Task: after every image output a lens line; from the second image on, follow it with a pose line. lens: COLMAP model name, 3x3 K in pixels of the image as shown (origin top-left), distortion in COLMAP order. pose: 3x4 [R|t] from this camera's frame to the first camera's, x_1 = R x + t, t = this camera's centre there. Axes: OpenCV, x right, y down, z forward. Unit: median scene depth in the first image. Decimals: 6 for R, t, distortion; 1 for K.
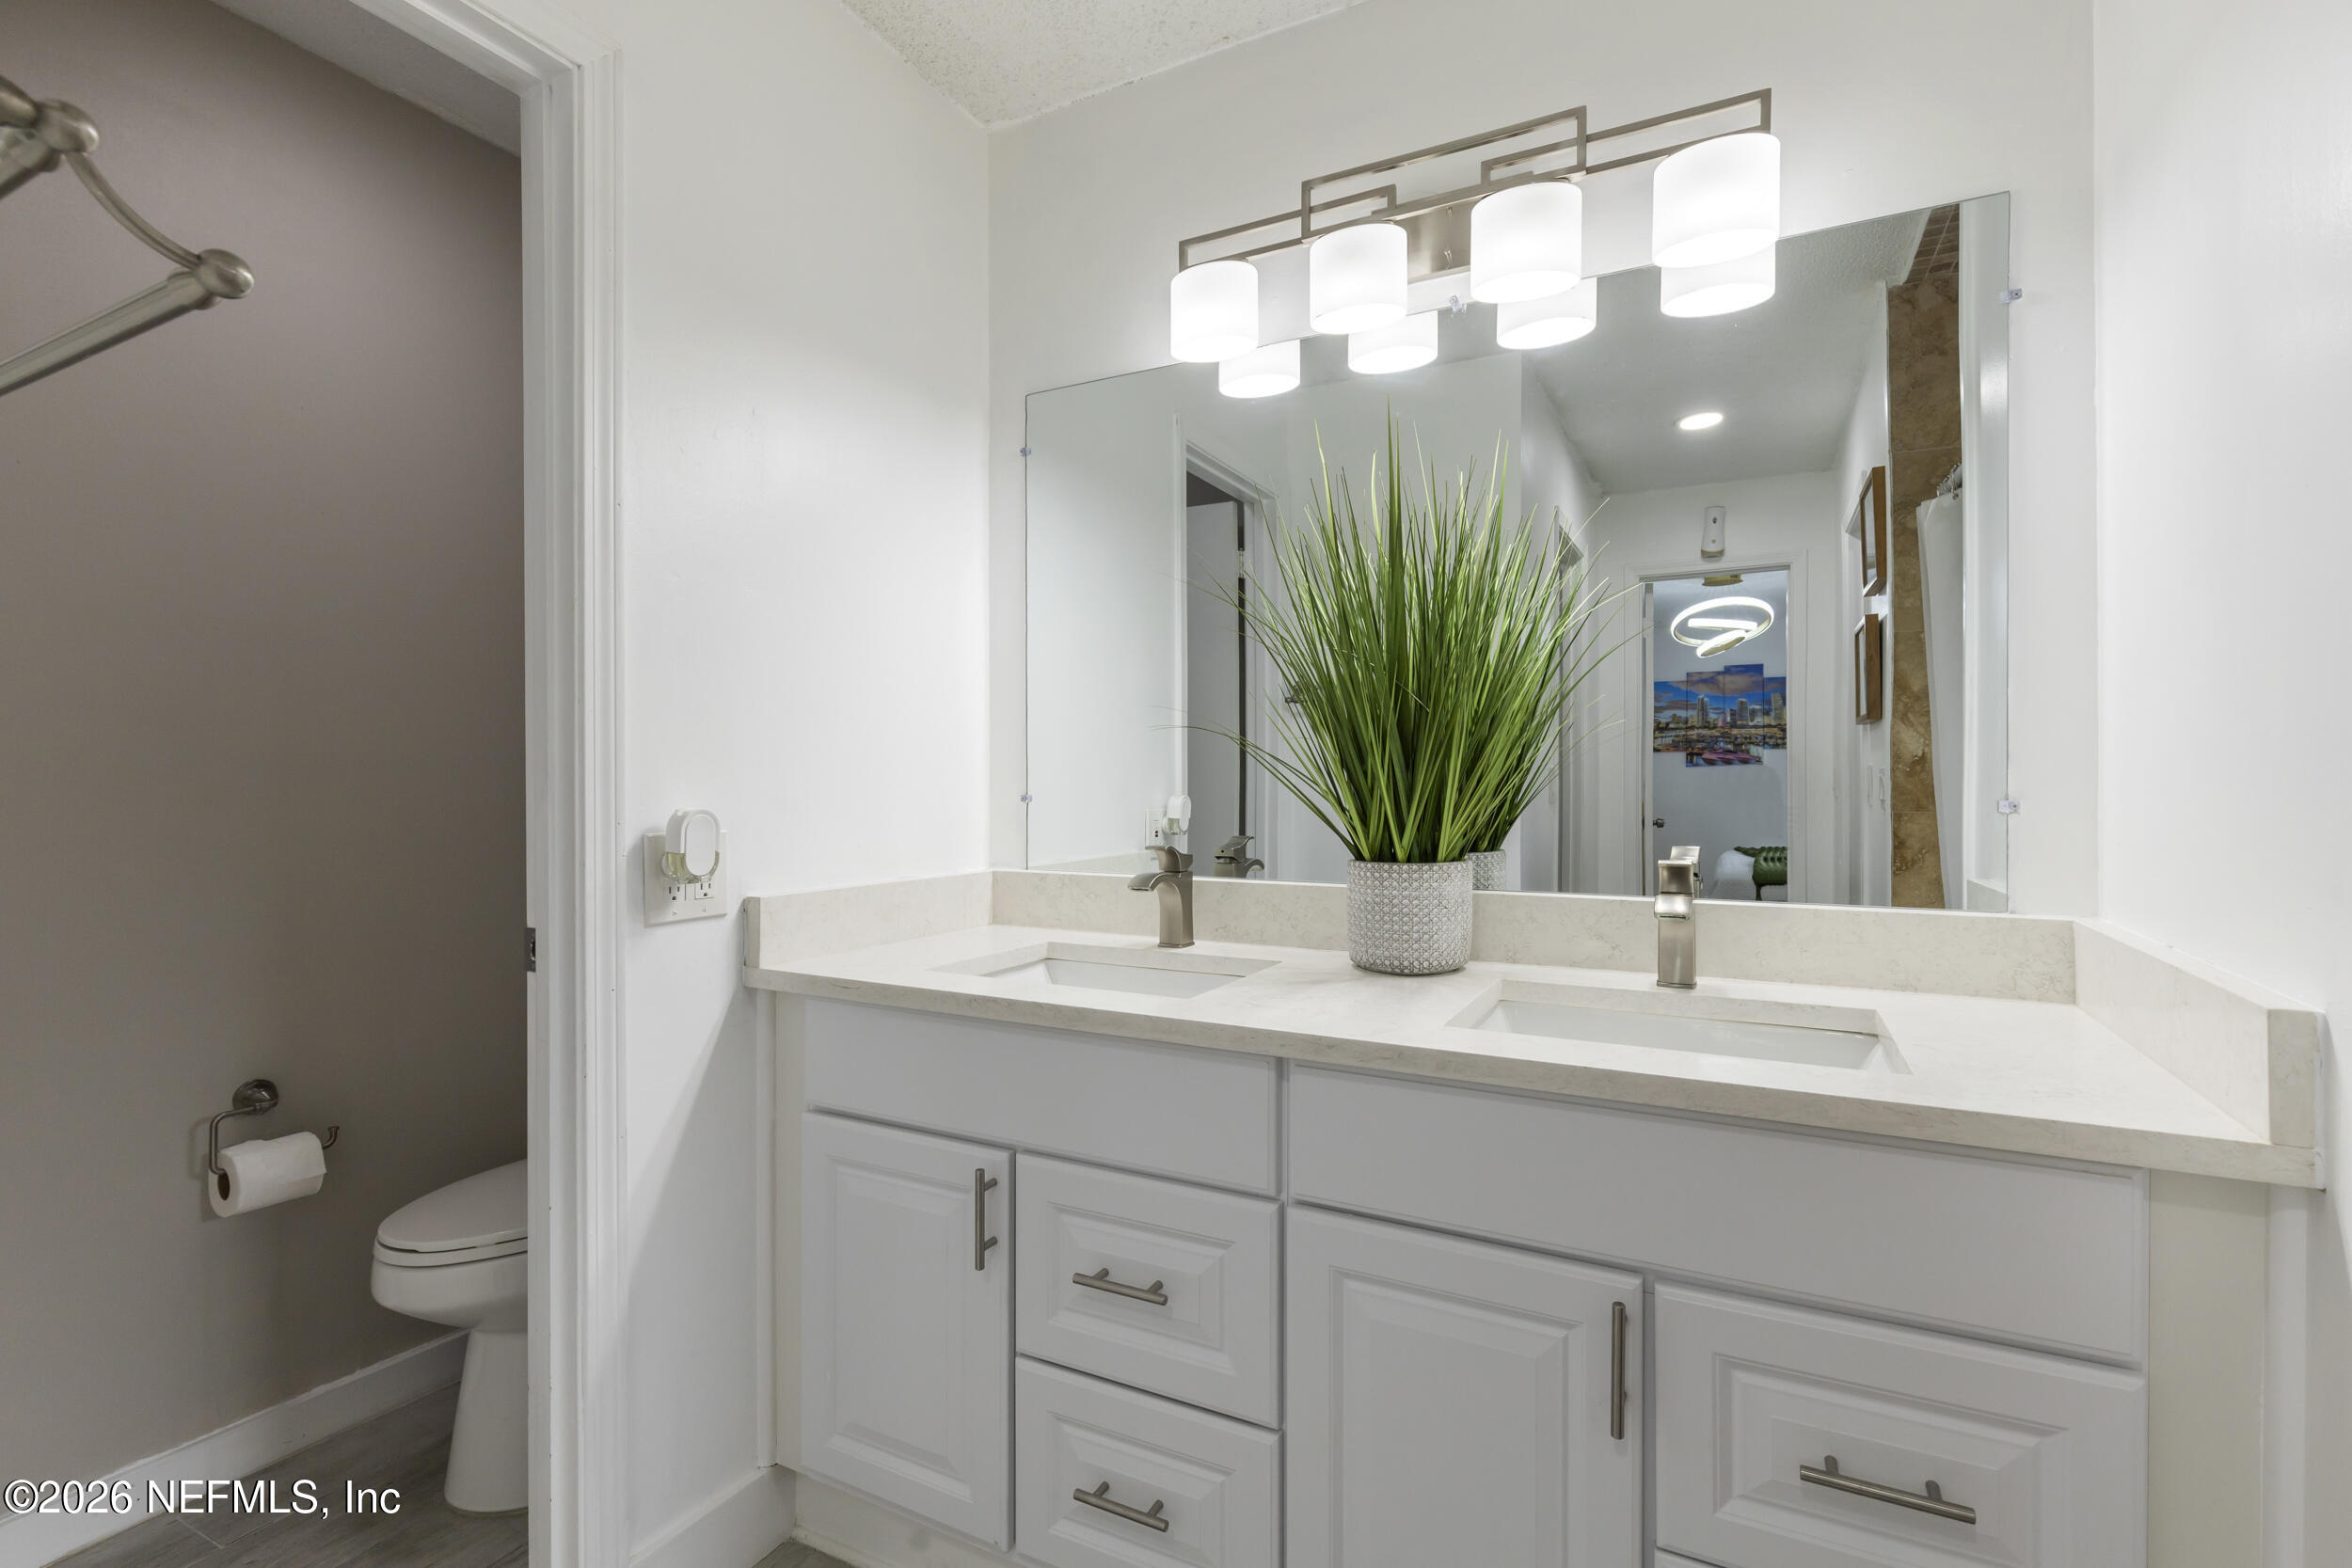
lens RADIAL K [[1061.1, 0, 1180.6], [0, 1061.1, 787.1], [0, 0, 1]] dist [0.004638, -0.002416]
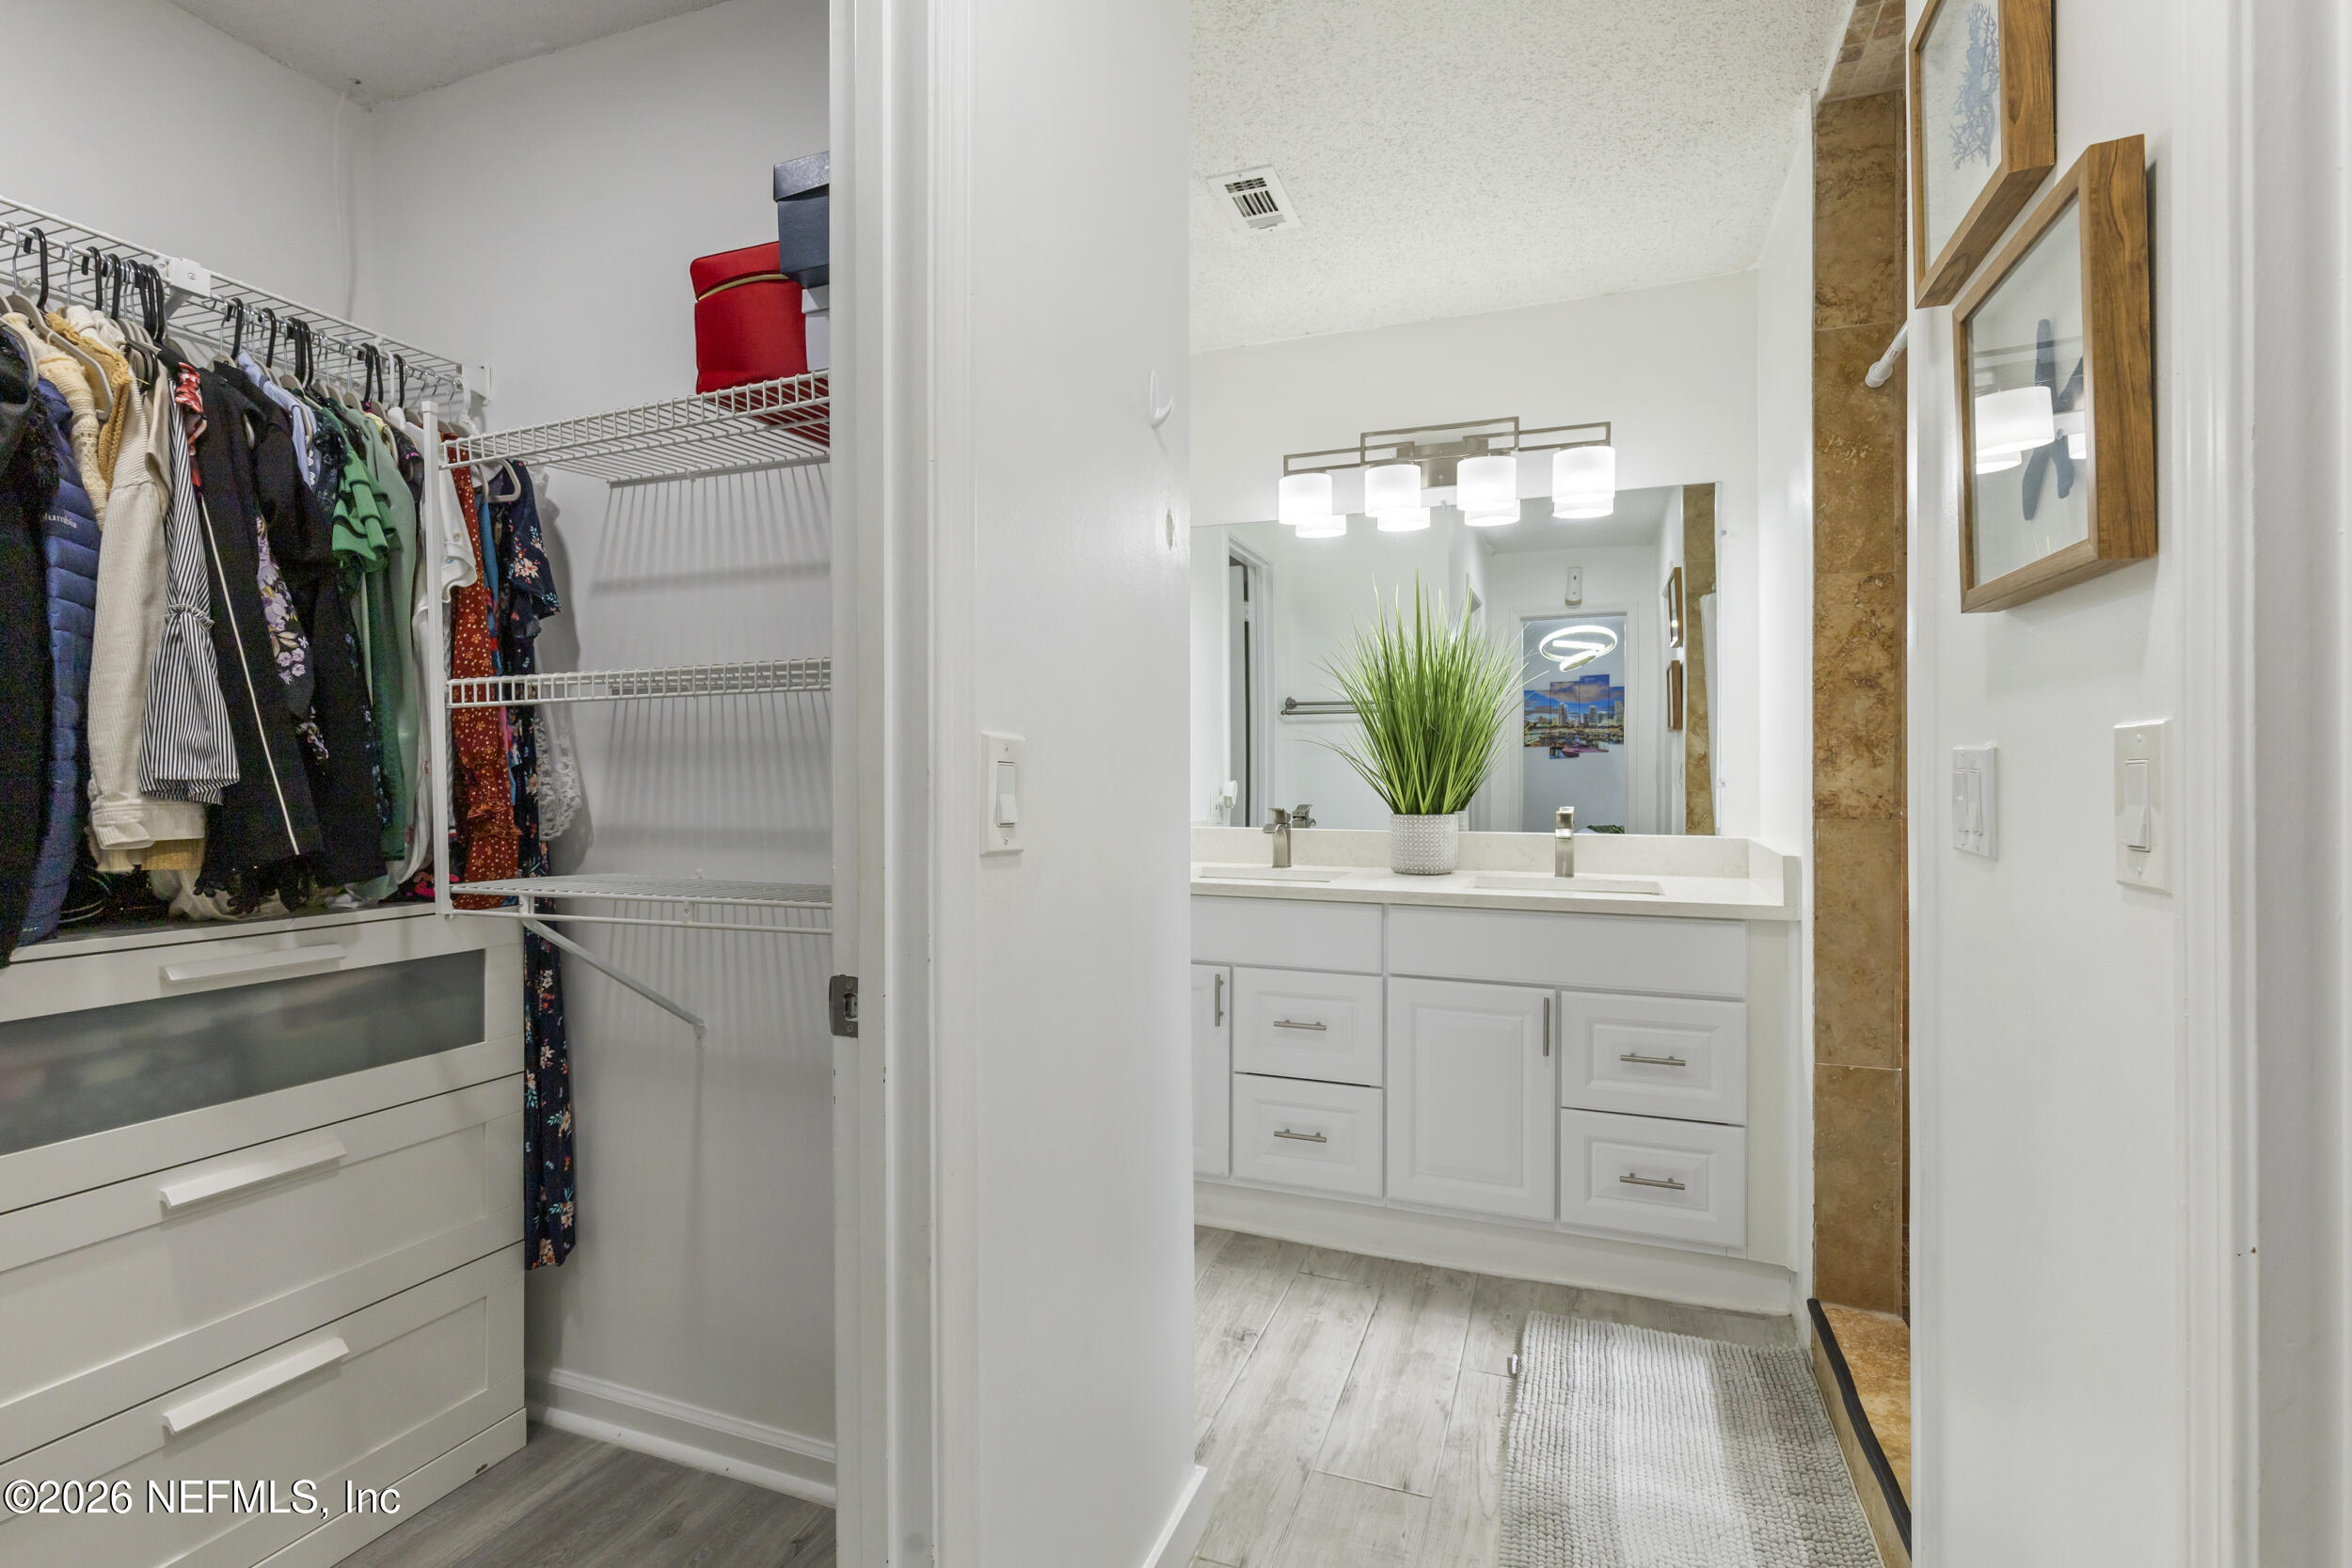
lens RADIAL K [[1061.1, 0, 1177.4], [0, 1061.1, 780.6], [0, 0, 1]] dist [0.004638, -0.002416]
pose [[0.993367, -0.001776, 0.114974, -0.394494], [0.001247, 0.999988, 0.004672, 0.002165], [-0.114981, -0.004498, 0.993357, -0.727876]]
